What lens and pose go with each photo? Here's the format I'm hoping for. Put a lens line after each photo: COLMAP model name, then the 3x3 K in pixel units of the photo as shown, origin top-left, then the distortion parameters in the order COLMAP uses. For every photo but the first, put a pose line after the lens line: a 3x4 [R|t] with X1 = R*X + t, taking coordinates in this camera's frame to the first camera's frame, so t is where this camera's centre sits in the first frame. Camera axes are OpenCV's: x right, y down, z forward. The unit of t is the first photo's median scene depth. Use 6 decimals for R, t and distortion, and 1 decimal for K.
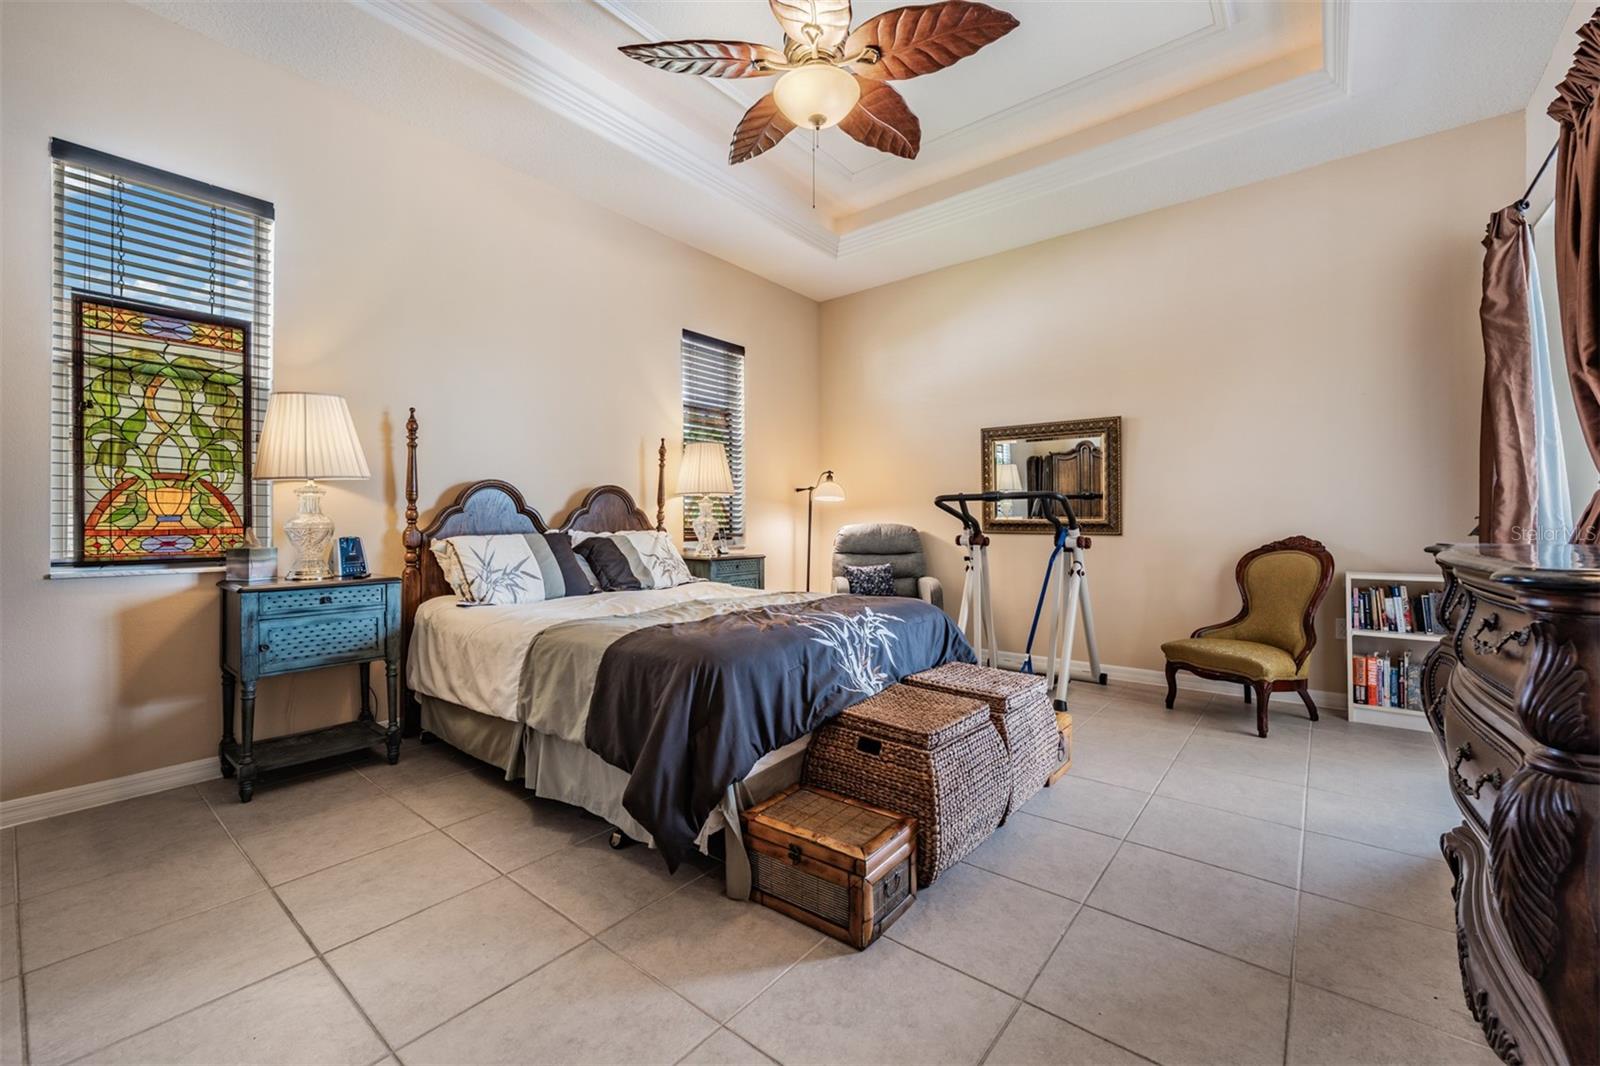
lens RADIAL K [[633.5, 0, 805.6], [0, 633.5, 519.2], [0, 0, 1]] dist [-0.000480, -0.000091]
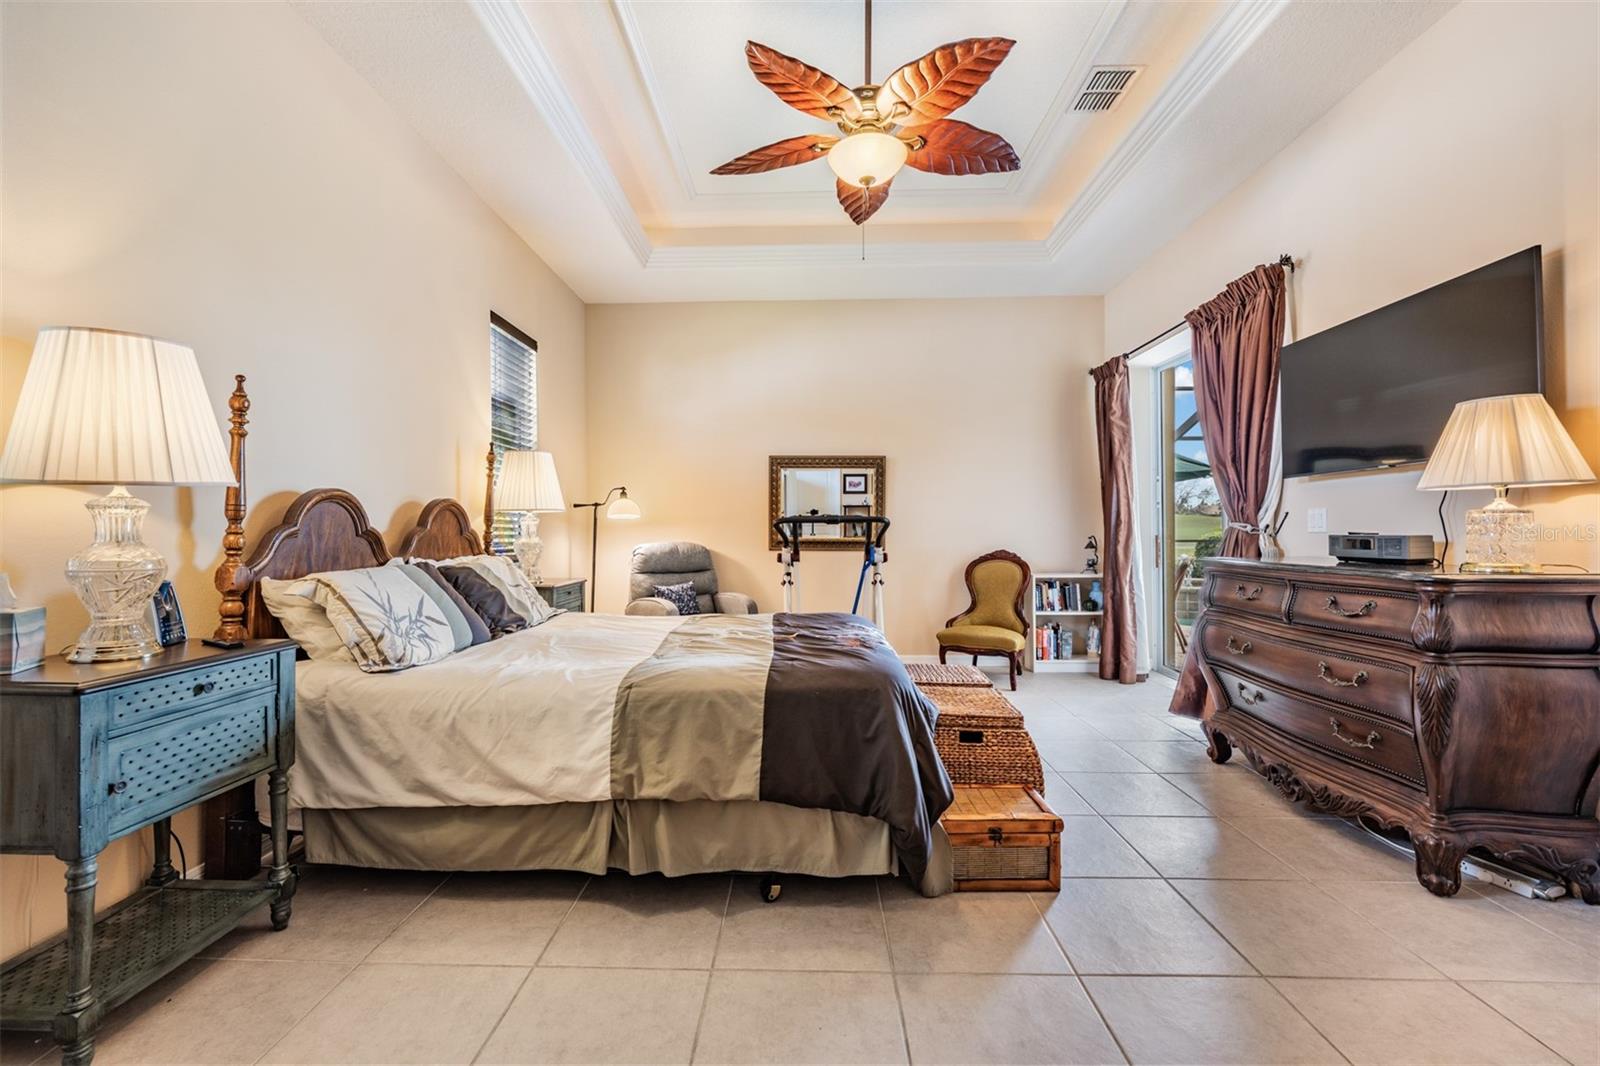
lens RADIAL K [[624.6, 0, 798.7], [0, 624.6, 529.2], [0, 0, 1]] dist [-0.000189, 0.000085]
pose [[0.803384, 0.003624, 0.595450, -0.530538], [-0.002309, 0.999993, -0.002970, -0.018557], [-0.595456, 0.001011, 0.803387, 0.151060]]
